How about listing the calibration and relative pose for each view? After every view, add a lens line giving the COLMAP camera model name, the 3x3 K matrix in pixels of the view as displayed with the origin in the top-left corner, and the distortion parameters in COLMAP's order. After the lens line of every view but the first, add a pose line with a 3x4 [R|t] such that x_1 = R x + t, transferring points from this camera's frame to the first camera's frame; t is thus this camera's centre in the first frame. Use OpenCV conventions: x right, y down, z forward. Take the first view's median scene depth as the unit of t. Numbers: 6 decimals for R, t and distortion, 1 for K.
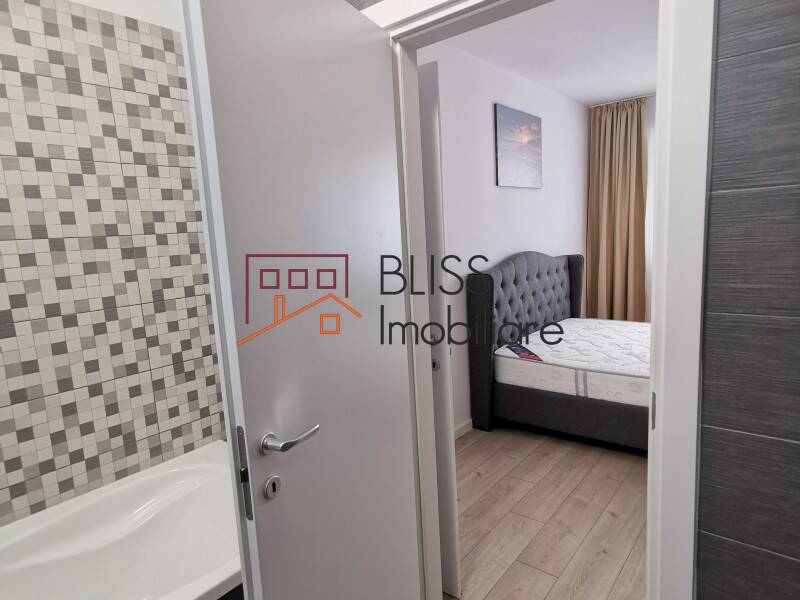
lens RADIAL K [[484.9, 0, 406.9], [0, 484.9, 303.8], [0, 0, 1]] dist [-0.004918, 0.014706]
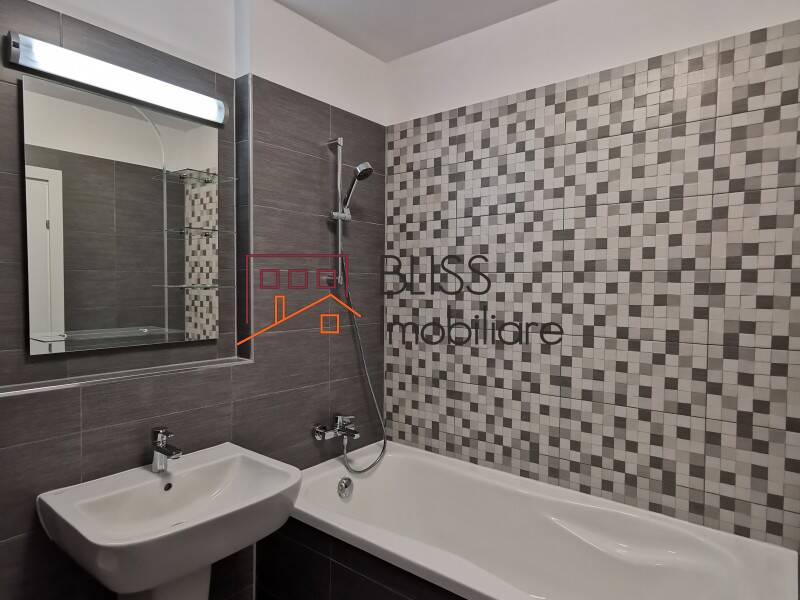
lens RADIAL K [[466.7, 0, 403.4], [0, 466.7, 295.2], [0, 0, 1]] dist [0.004016, 0.006210]
pose [[0.029200, 0.086561, -0.995819, 0.320183], [-0.151486, 0.985119, 0.081189, -0.079012], [0.988028, 0.148482, 0.041879, 0.395740]]
